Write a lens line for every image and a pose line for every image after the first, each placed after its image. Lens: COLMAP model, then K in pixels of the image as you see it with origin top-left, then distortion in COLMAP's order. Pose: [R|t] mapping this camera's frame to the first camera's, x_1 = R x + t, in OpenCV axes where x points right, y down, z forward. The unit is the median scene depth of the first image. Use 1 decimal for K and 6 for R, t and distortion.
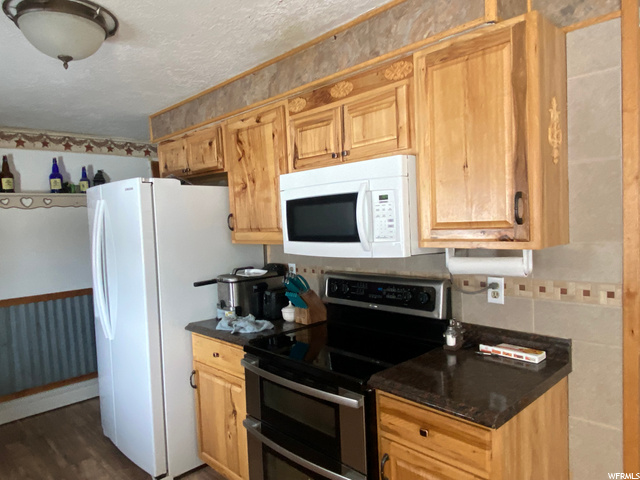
lens RADIAL K [[434.8, 0, 319.8], [0, 434.8, 245.5], [0, 0, 1]] dist [0.081612, -0.087199]
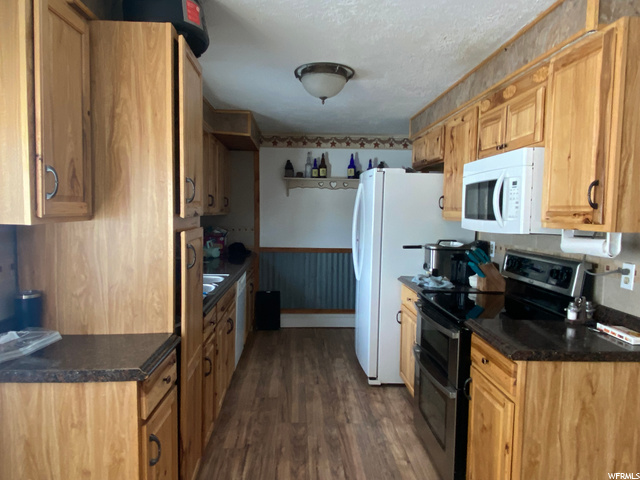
lens RADIAL K [[434.8, 0, 319.8], [0, 434.8, 245.5], [0, 0, 1]] dist [0.081612, -0.087199]
pose [[0.753910, 0.110276, -0.647657, 0.435384], [-0.090073, 0.993853, 0.064373, 0.023876], [0.650774, 0.009805, 0.759208, -0.212496]]
